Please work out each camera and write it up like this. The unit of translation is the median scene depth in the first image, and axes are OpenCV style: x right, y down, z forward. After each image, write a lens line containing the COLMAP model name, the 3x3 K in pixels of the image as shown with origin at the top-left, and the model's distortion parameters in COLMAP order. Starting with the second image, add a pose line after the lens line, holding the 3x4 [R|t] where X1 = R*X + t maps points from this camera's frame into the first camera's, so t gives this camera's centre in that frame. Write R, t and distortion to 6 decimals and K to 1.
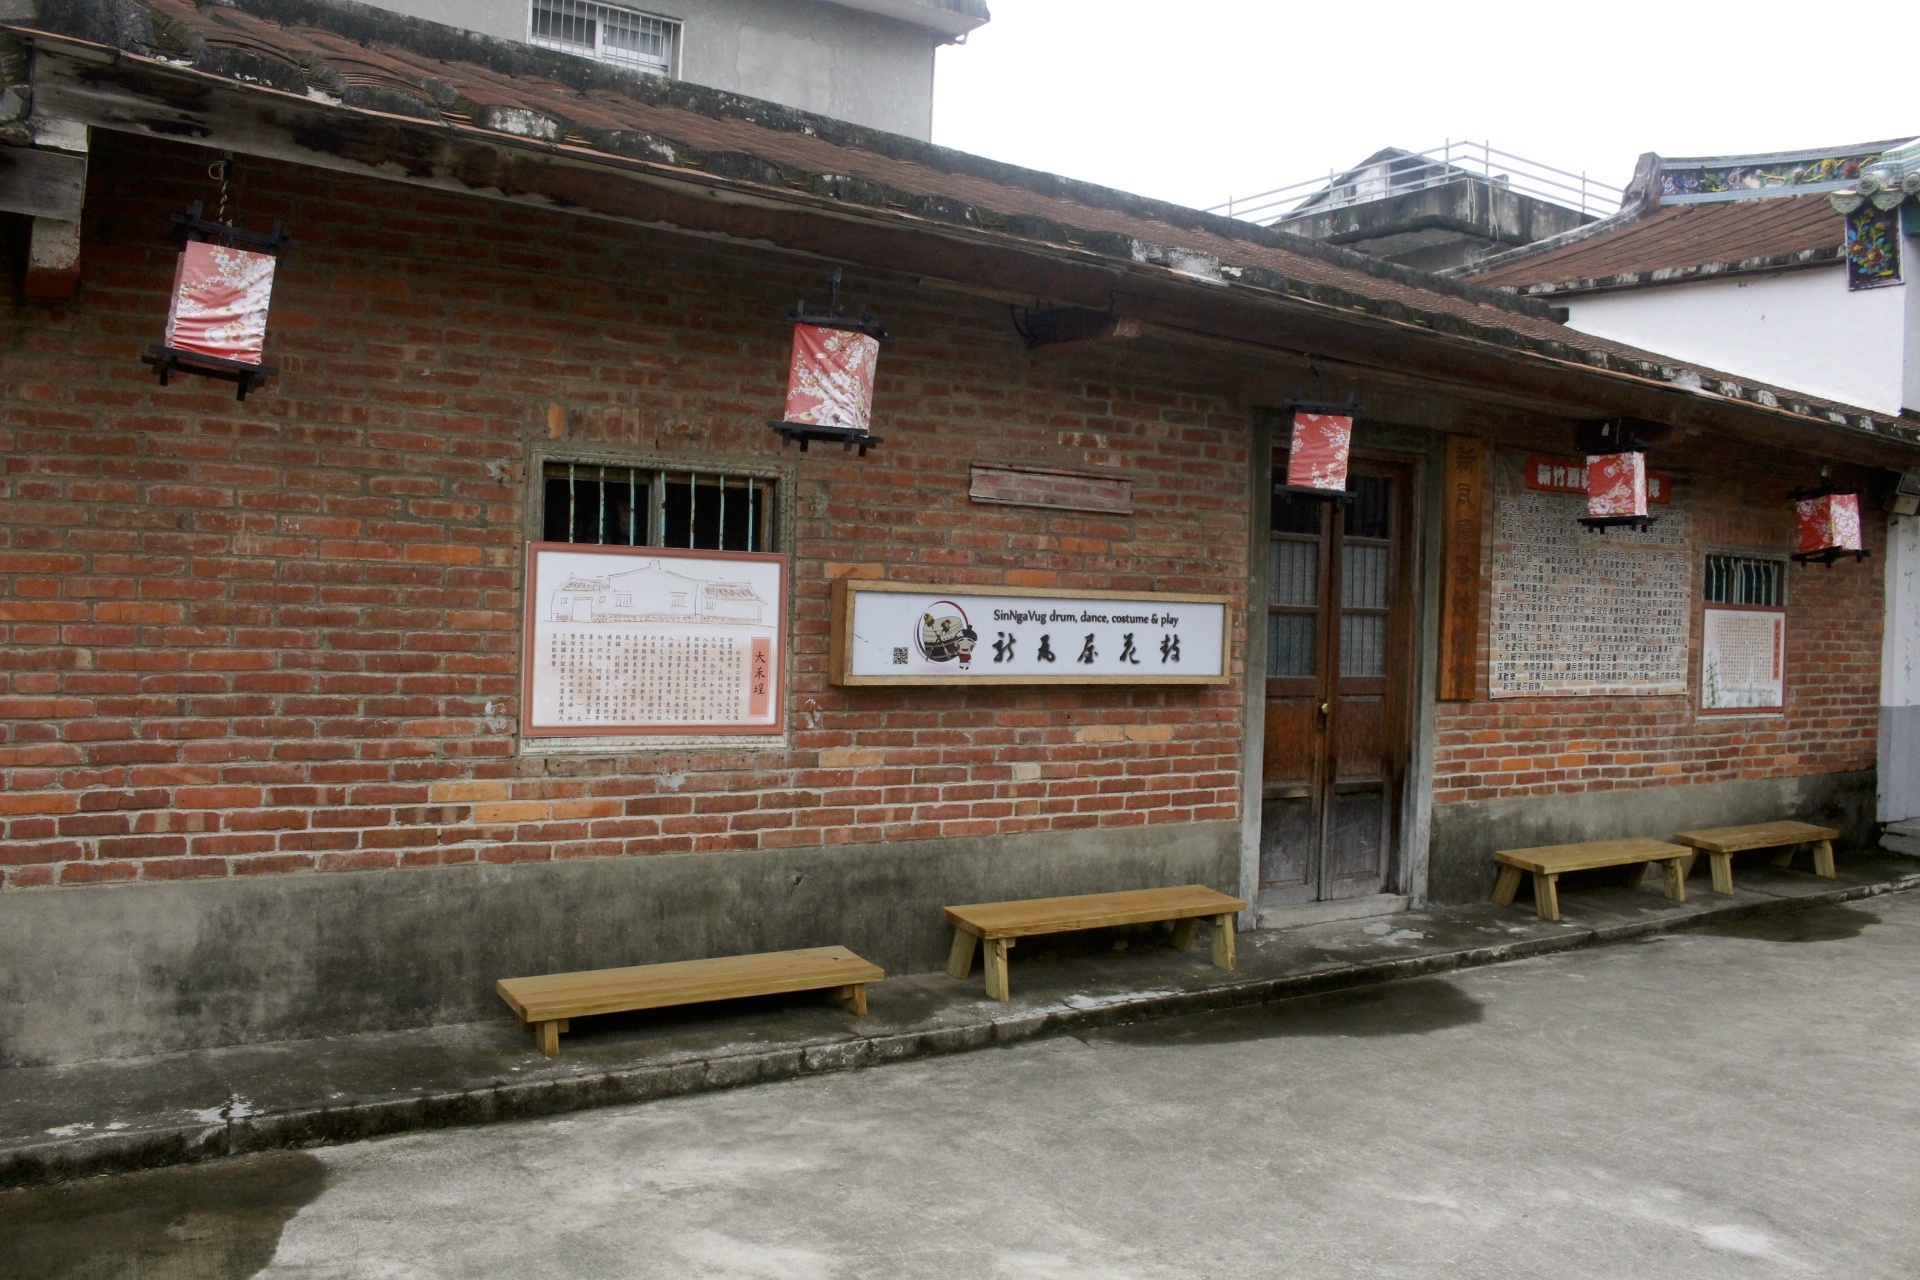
lens RADIAL K [[1578.4, 0, 960.0], [0, 1578.4, 640.0], [0, 0, 1]] dist [-0.162889, 0.135629]
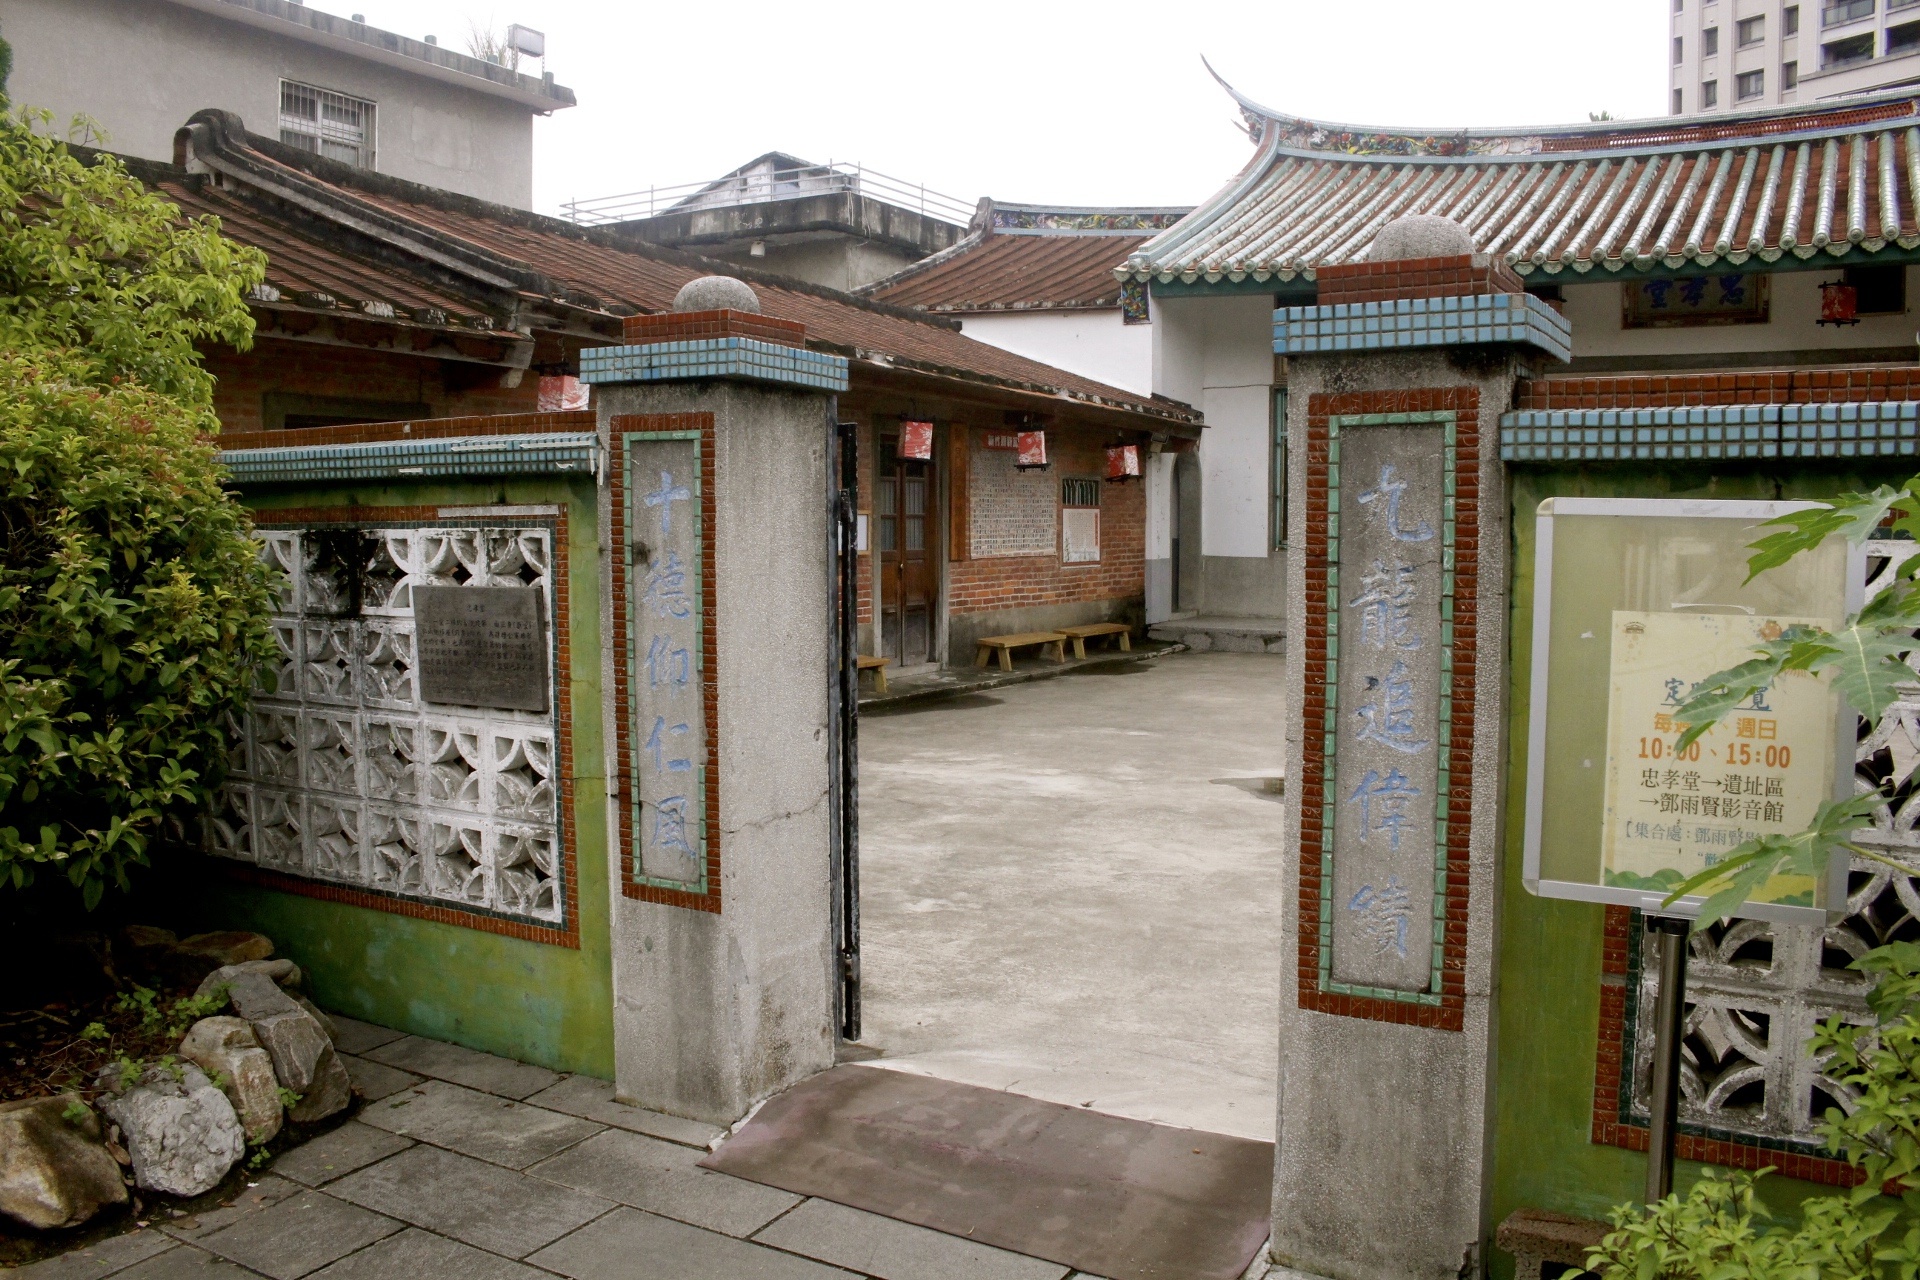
lens RADIAL K [[1578.4, 0, 960.0], [0, 1578.4, 640.0], [0, 0, 1]] dist [-0.162889, 0.135629]
pose [[0.895990, -0.063528, 0.439506, -0.502569], [0.035874, 0.996834, 0.070953, -0.001586], [-0.442623, -0.047806, 0.895433, -0.699812]]
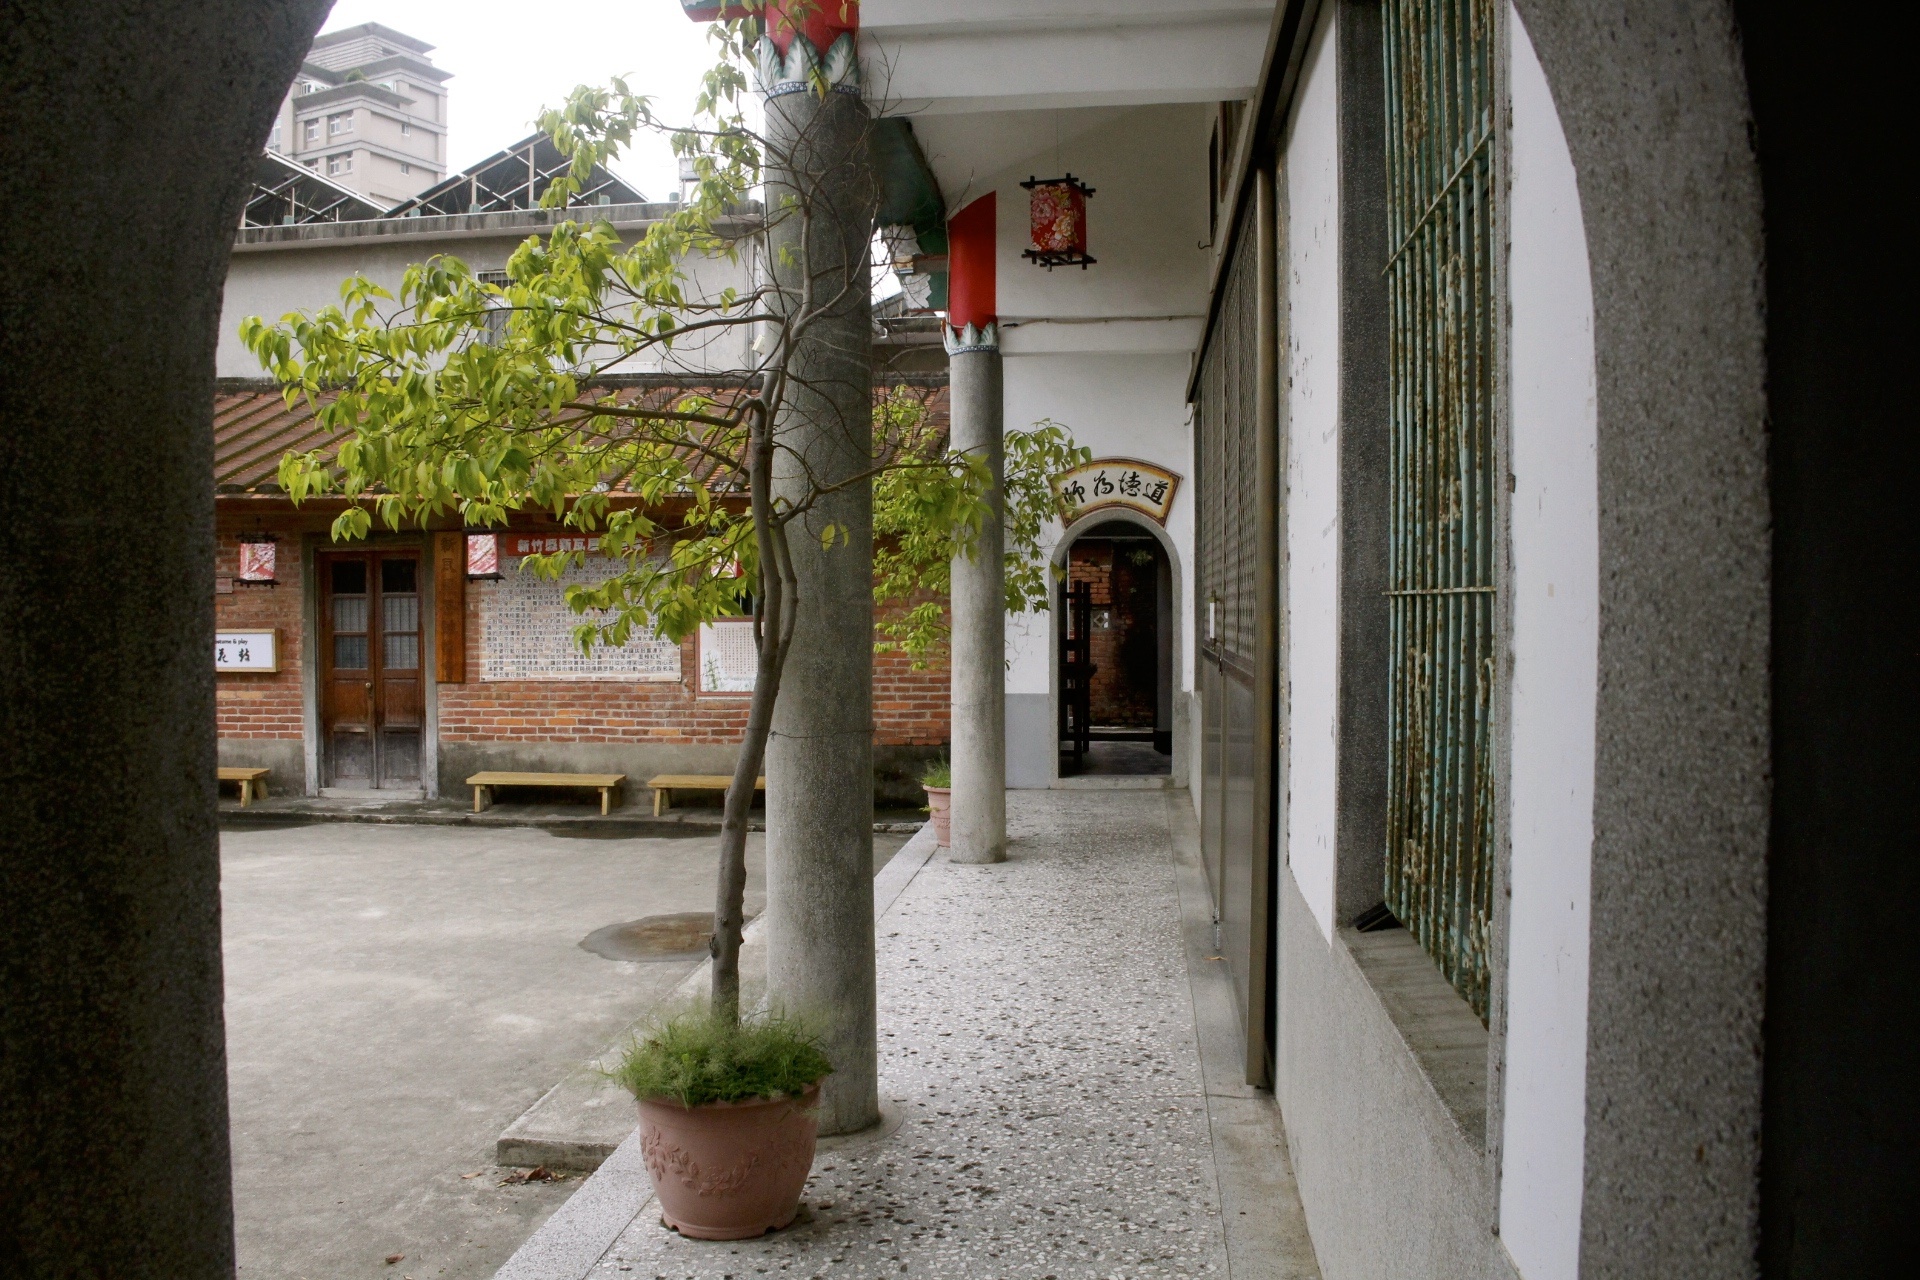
lens RADIAL K [[1578.4, 0, 960.0], [0, 1578.4, 640.0], [0, 0, 1]] dist [-0.162889, 0.135629]
pose [[0.764792, -0.018084, -0.644023, 1.742390], [0.014824, 0.999835, -0.010471, 0.016661], [0.644107, -0.001539, 0.764934, 0.030144]]
